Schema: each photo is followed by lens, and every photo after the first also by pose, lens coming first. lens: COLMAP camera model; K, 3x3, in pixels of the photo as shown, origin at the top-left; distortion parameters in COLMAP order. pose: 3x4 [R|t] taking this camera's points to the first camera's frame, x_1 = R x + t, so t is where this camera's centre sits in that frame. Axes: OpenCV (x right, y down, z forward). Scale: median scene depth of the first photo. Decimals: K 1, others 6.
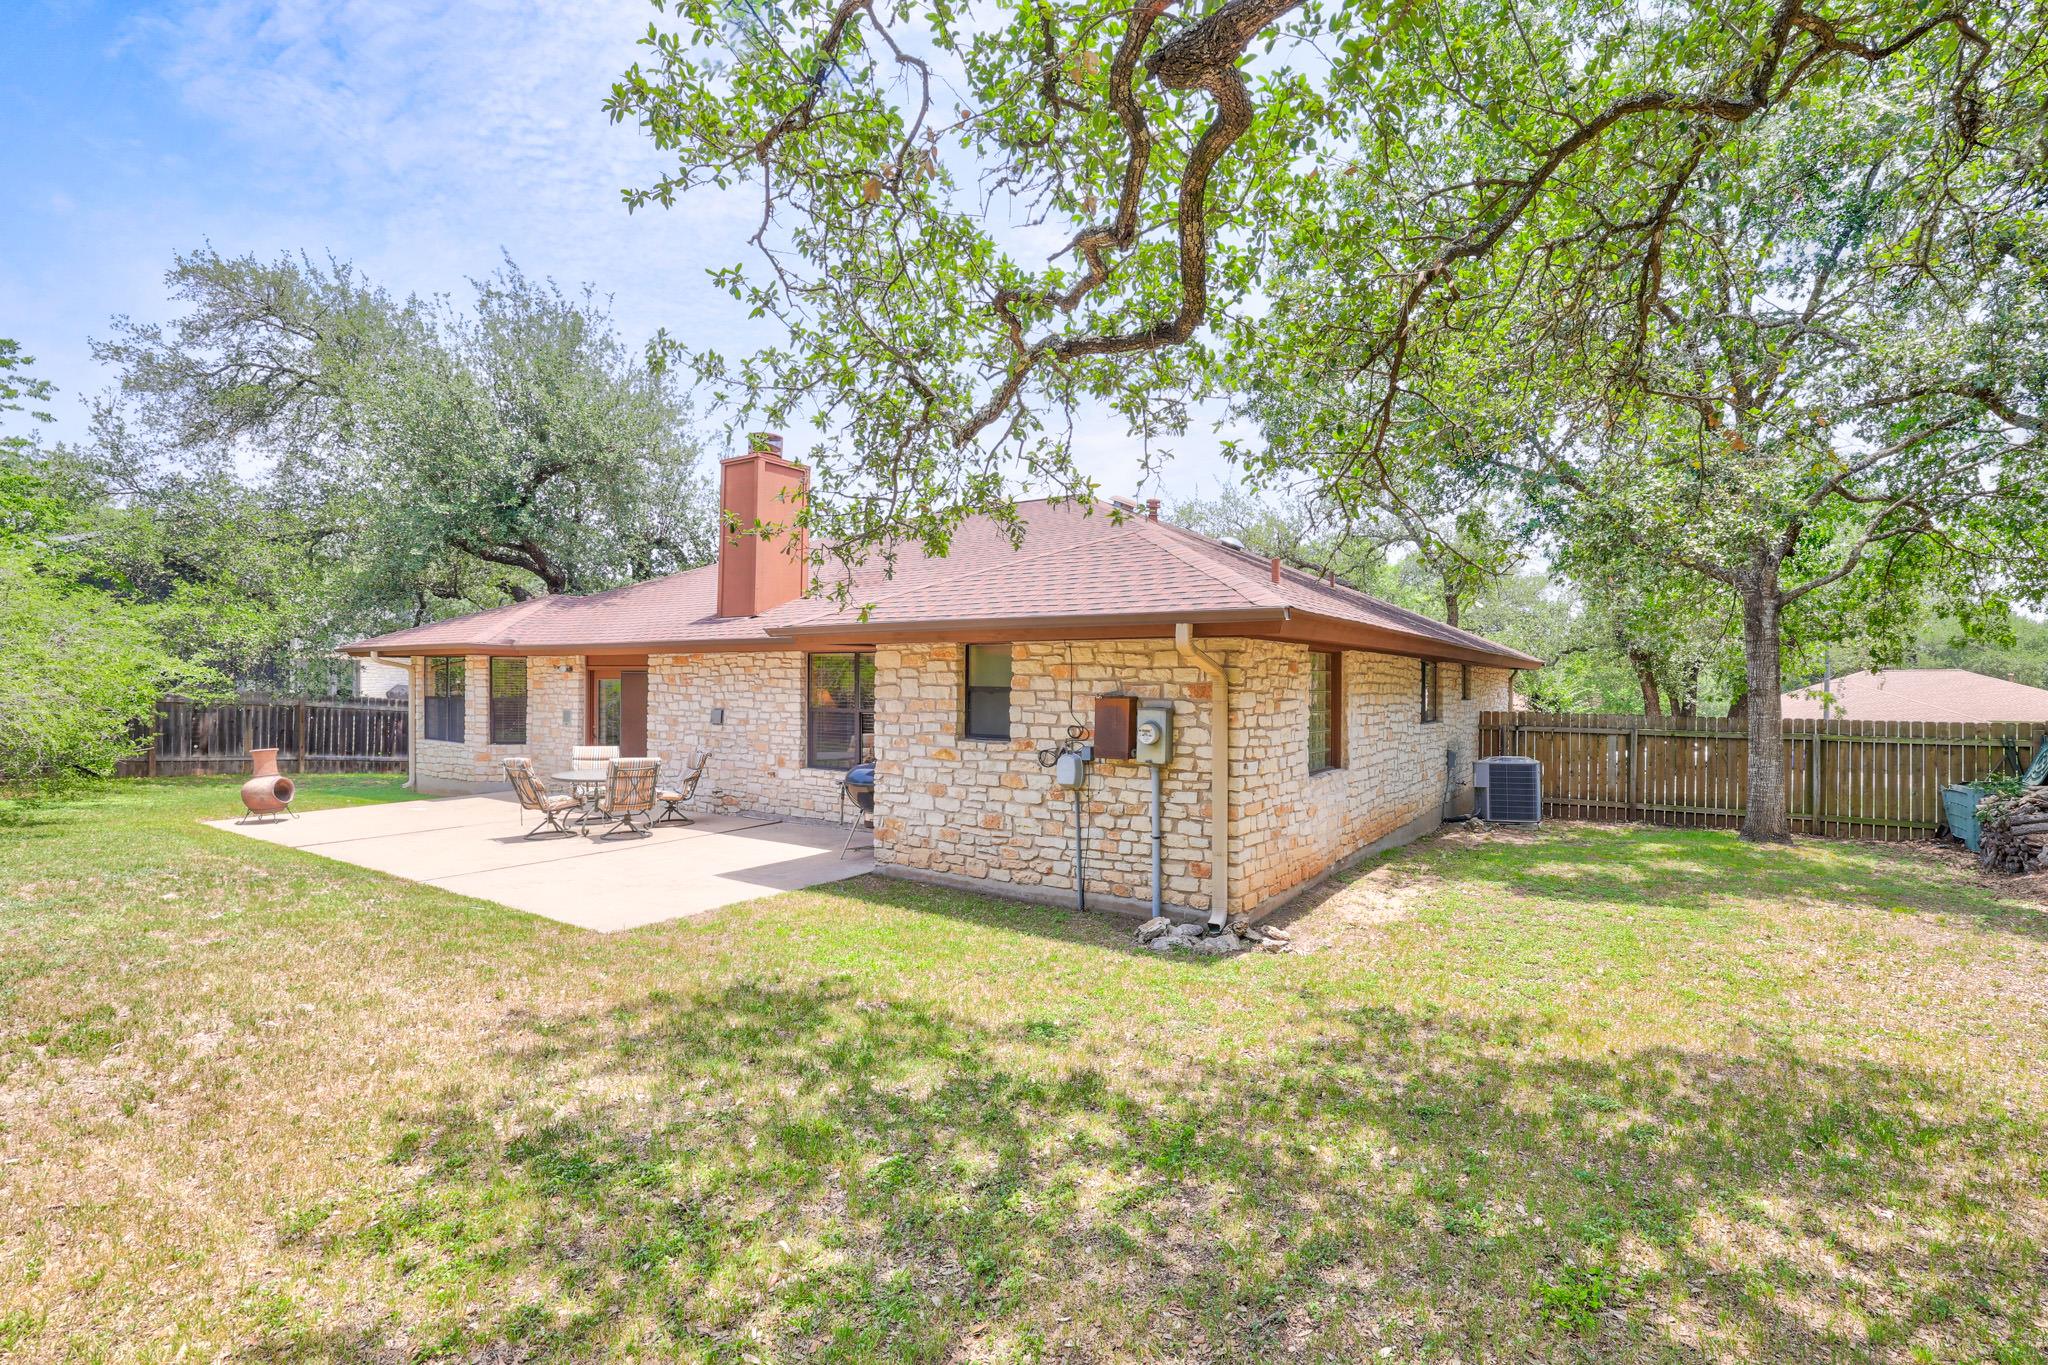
lens RADIAL K [[875.3, 0, 1016.9], [0, 875.3, 681.6], [0, 0, 1]] dist [0.005141, 0.000425]
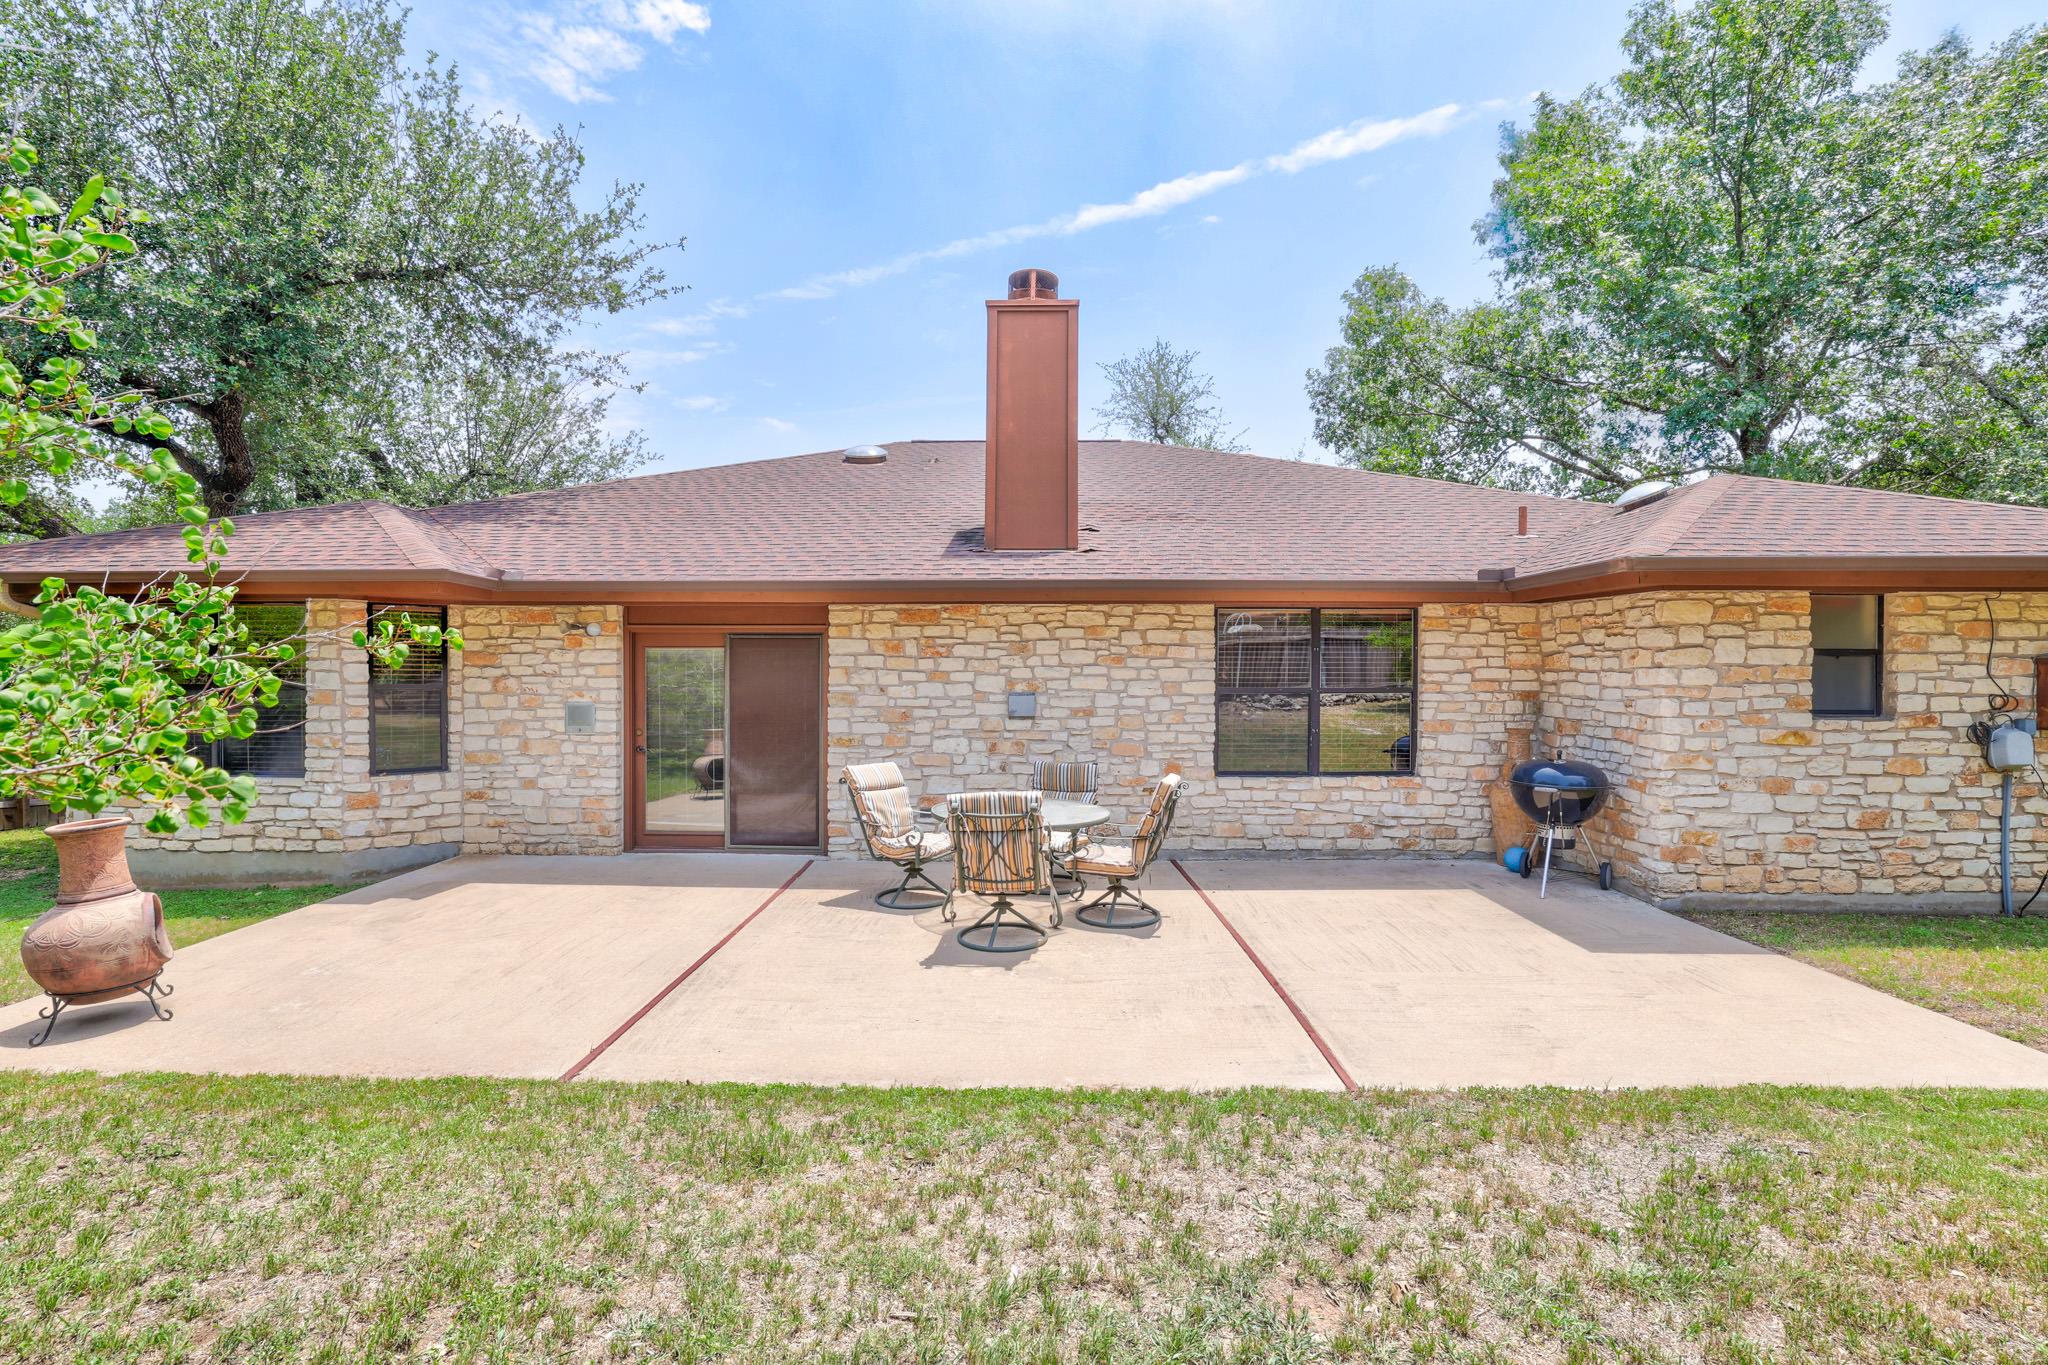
lens RADIAL K [[875.3, 0, 1016.9], [0, 875.3, 681.6], [0, 0, 1]] dist [0.005141, 0.000425]
pose [[0.841920, -0.004242, 0.539586, -1.127683], [0.001023, 0.999980, 0.006265, 0.030959], [-0.539602, -0.004723, 0.841907, 0.769978]]
